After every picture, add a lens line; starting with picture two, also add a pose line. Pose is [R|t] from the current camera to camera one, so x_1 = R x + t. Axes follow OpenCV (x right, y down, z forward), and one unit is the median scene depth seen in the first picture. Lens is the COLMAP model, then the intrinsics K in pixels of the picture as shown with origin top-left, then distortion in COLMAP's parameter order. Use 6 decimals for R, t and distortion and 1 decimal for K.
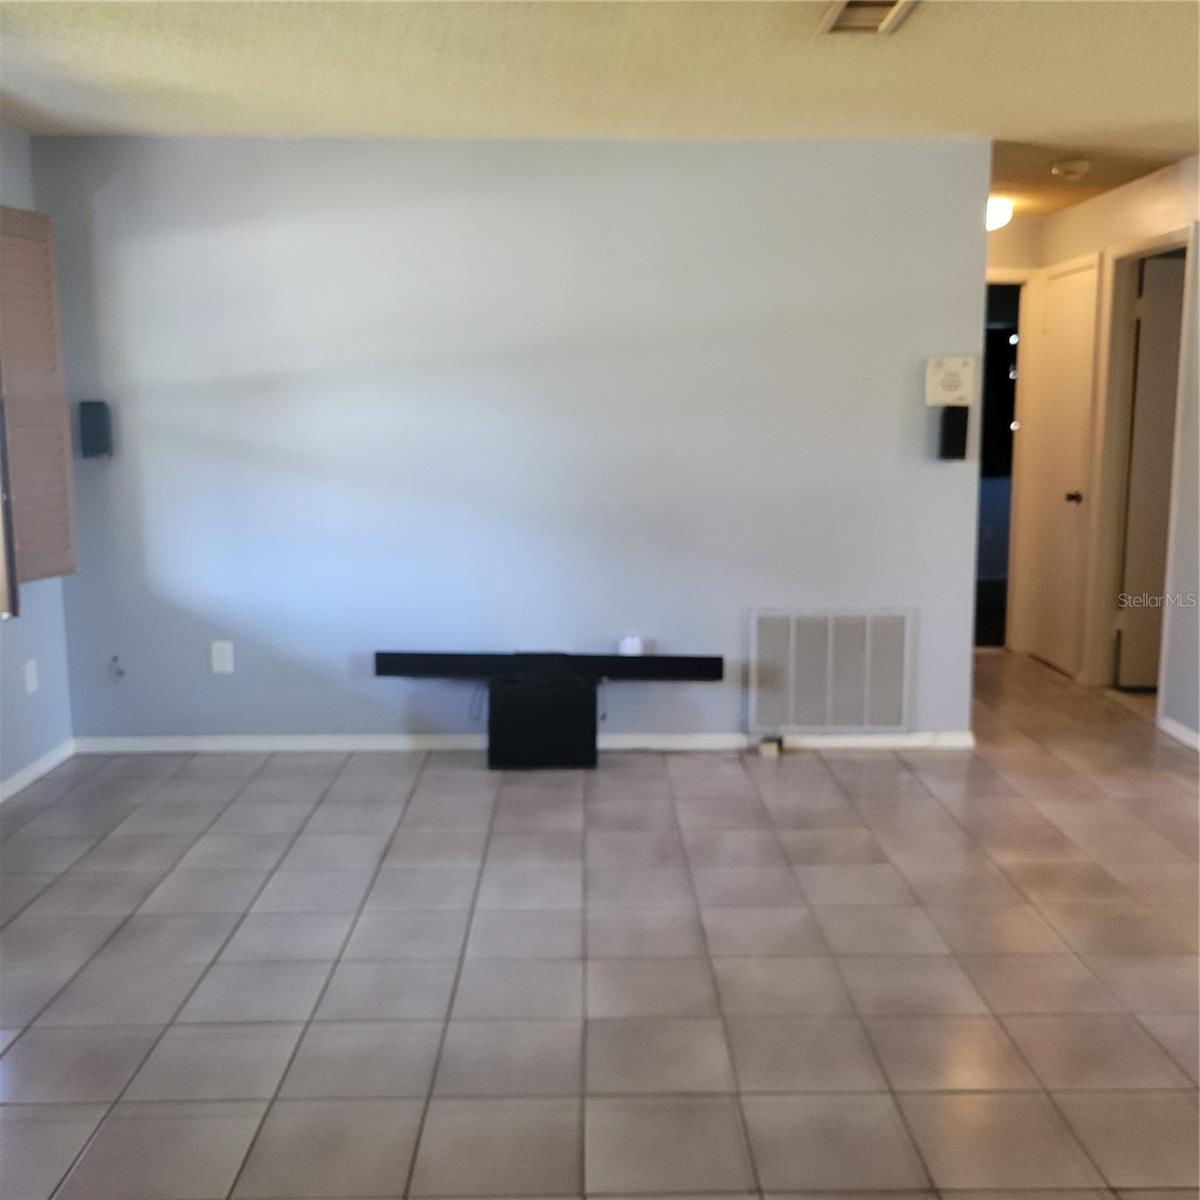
lens RADIAL K [[1204.5, 0, 600.0], [0, 1204.5, 600.0], [0, 0, 1]] dist [0.013423, 0.011379]
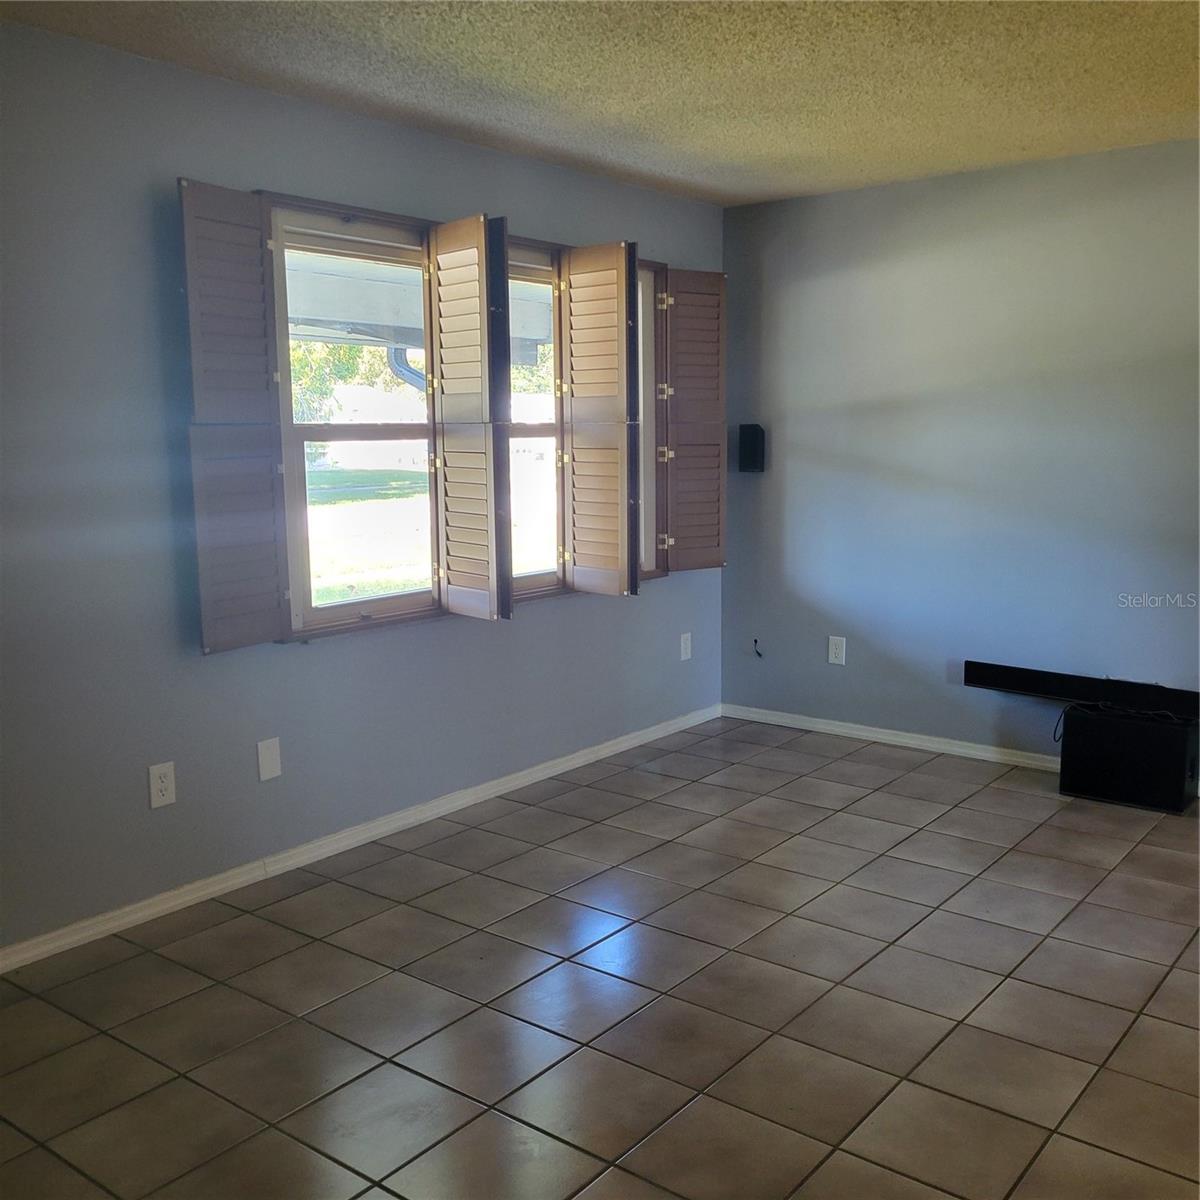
lens RADIAL K [[1168.6, 0, 600.0], [0, 1168.6, 600.0], [0, 0, 1]] dist [0.009137, 0.008939]
pose [[0.771959, 0.086331, -0.629782, 0.208773], [-0.094473, 0.995313, 0.020637, -0.000705], [0.628612, 0.043566, 0.776497, 0.010722]]
